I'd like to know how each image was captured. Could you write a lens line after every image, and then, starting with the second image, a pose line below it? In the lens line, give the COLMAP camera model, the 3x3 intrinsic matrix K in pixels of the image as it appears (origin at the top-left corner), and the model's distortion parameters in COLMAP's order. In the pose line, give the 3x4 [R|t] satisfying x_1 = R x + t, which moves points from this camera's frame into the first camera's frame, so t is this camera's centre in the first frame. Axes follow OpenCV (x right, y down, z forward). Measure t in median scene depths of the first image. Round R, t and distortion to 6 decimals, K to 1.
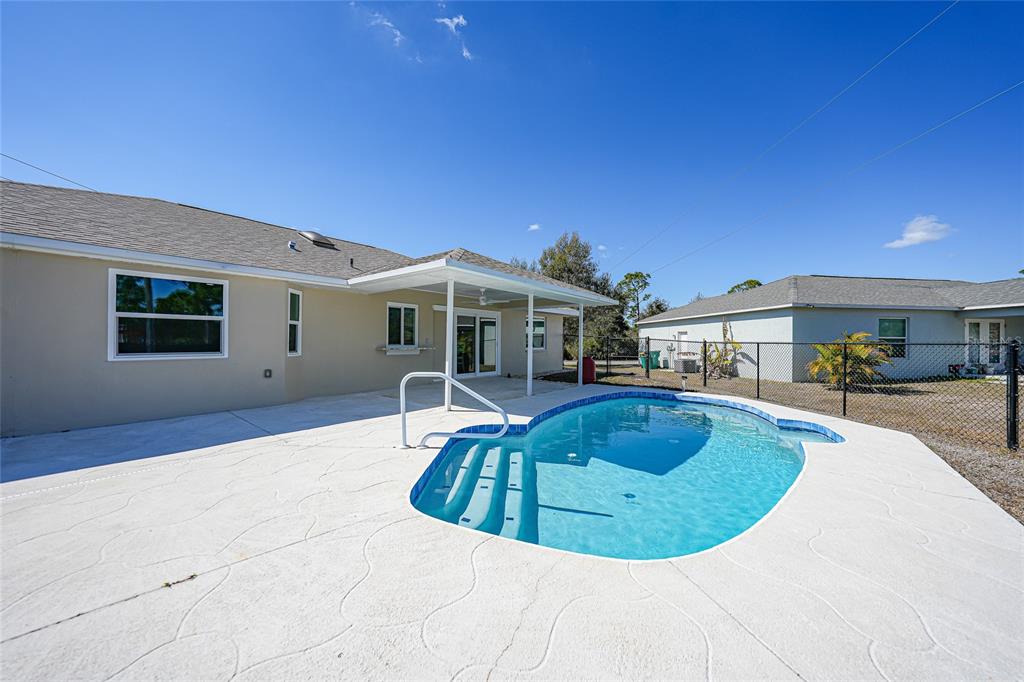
lens RADIAL K [[357.5, 0, 509.3], [0, 357.5, 340.1], [0, 0, 1]] dist [-0.016474, 0.001465]
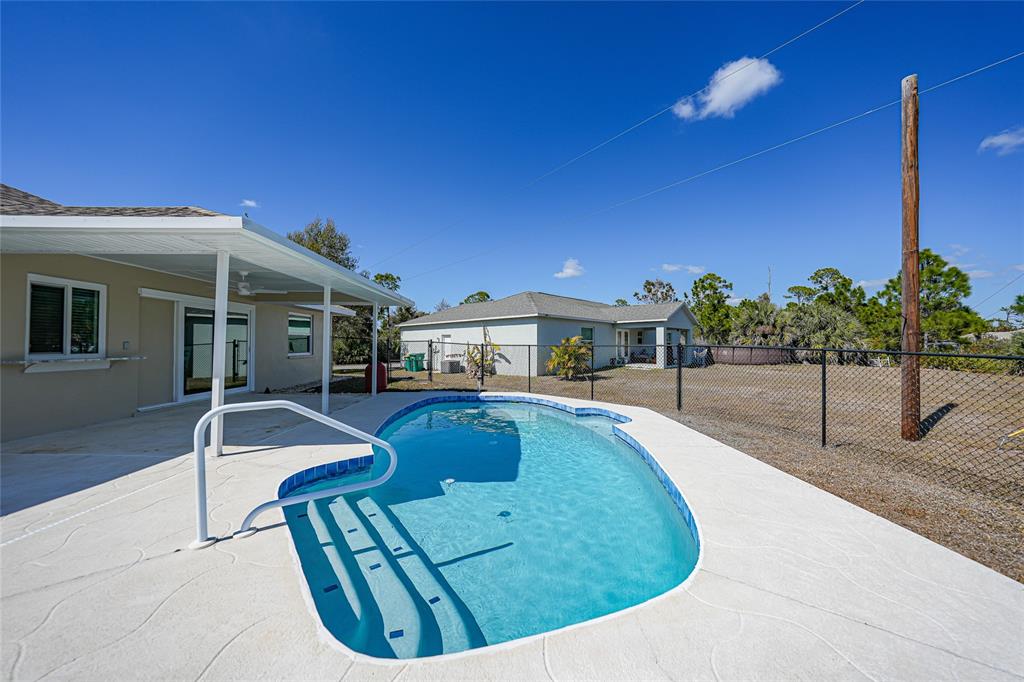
lens RADIAL K [[357.5, 0, 508.6], [0, 357.5, 334.7], [0, 0, 1]] dist [-0.016474, 0.001465]
pose [[0.756931, 0.011377, 0.653396, -0.106209], [0.001800, 0.999808, -0.019494, -0.003653], [-0.653492, 0.015932, 0.756765, 0.106131]]
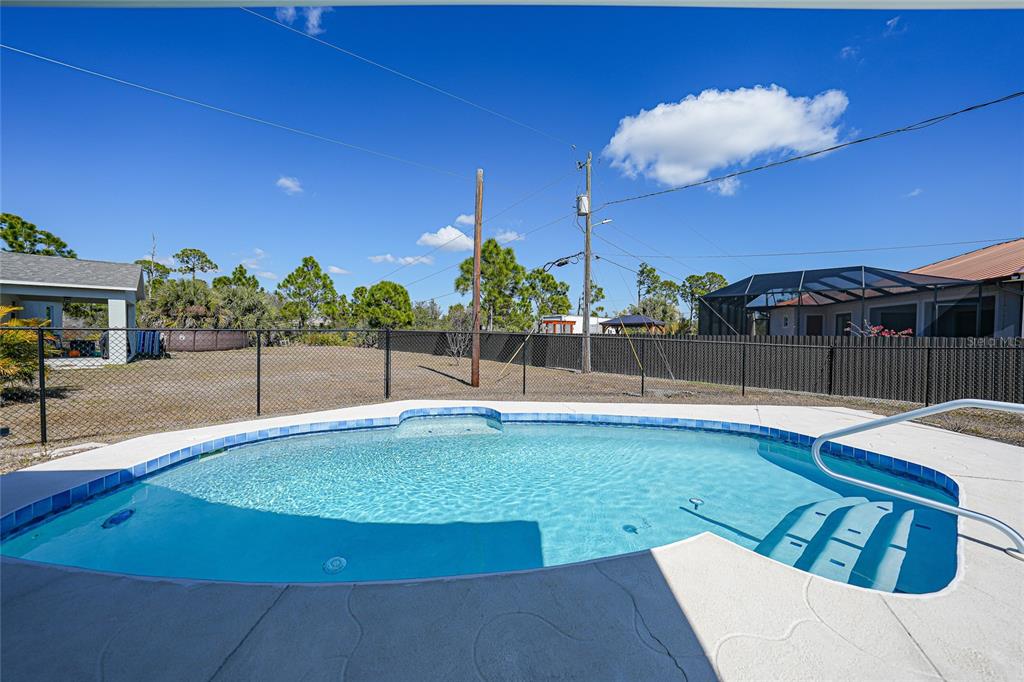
lens RADIAL K [[357.5, 0, 513.0], [0, 357.5, 337.0], [0, 0, 1]] dist [-0.016474, 0.001465]
pose [[-0.644235, -0.028154, 0.764309, -0.059529], [-0.016724, 0.999602, 0.022725, -0.002594], [-0.764645, 0.001858, -0.644449, 0.598807]]
